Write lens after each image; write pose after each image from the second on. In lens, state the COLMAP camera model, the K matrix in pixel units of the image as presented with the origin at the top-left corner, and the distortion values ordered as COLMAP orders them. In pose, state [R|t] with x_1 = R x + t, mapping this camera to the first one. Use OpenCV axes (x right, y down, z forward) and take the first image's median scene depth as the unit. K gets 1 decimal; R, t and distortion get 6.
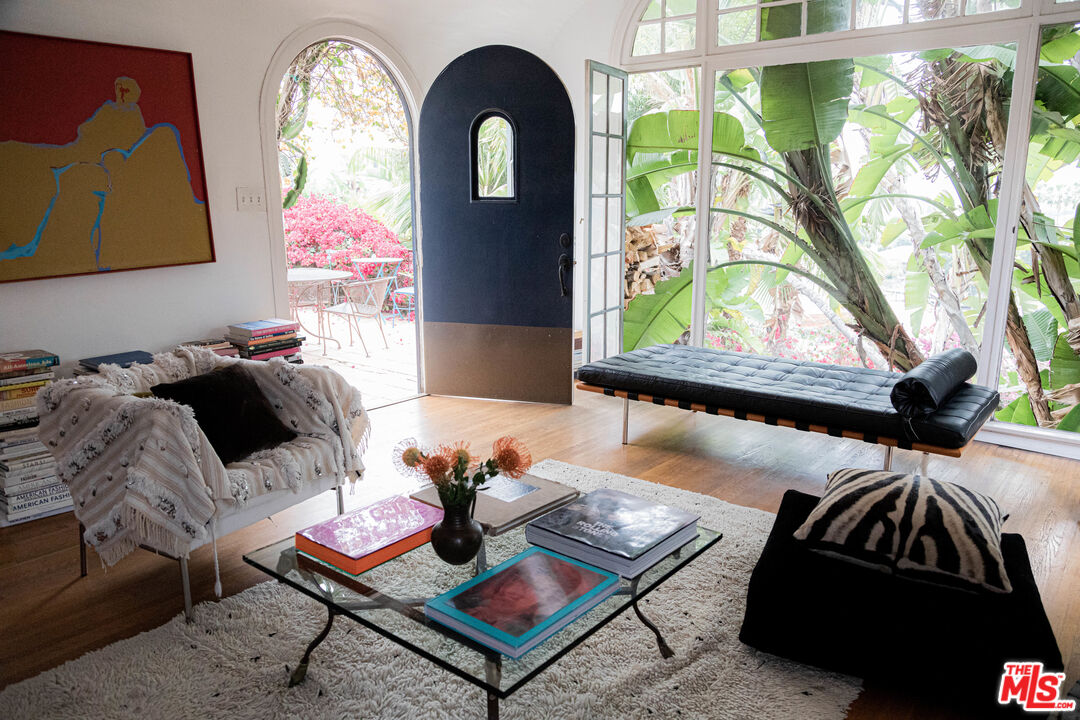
lens RADIAL K [[792.4, 0, 540.0], [0, 792.4, 360.0], [0, 0, 1]] dist [-0.013363, 0.003530]
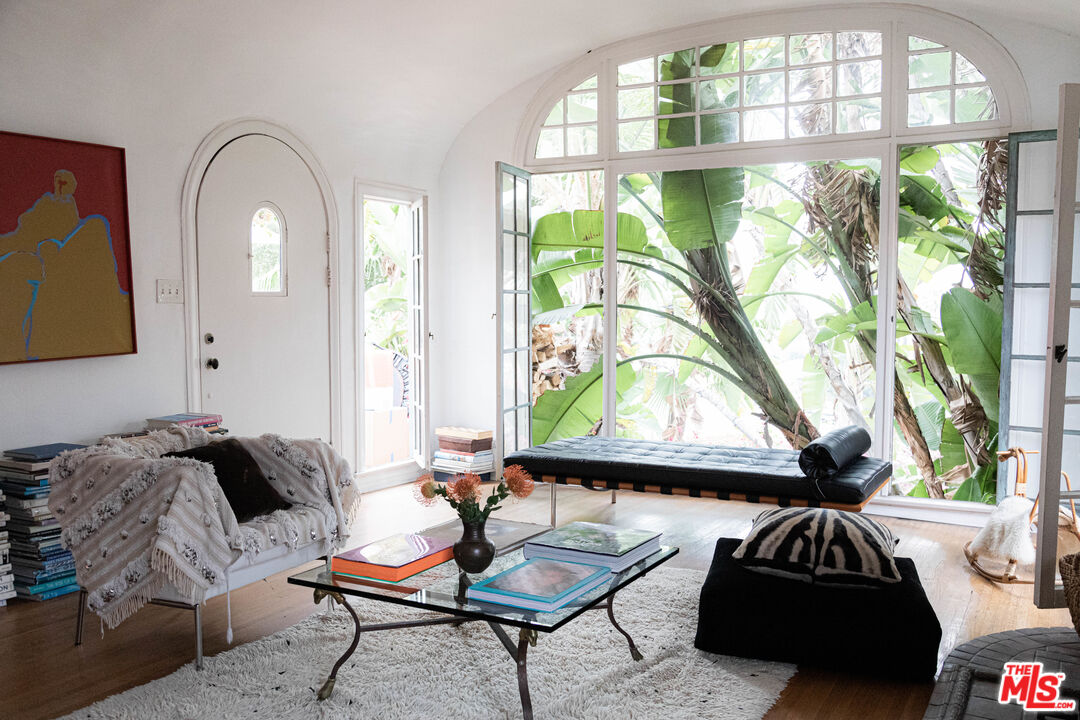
lens RADIAL K [[967.2, 0, 540.0], [0, 967.2, 360.0], [0, 0, 1]] dist [0.009750, -0.001673]
pose [[0.985975, -0.009923, 0.166596, -0.097255], [0.034143, 0.989111, -0.143154, 0.058260], [-0.163361, 0.146835, 0.975578, -0.200538]]
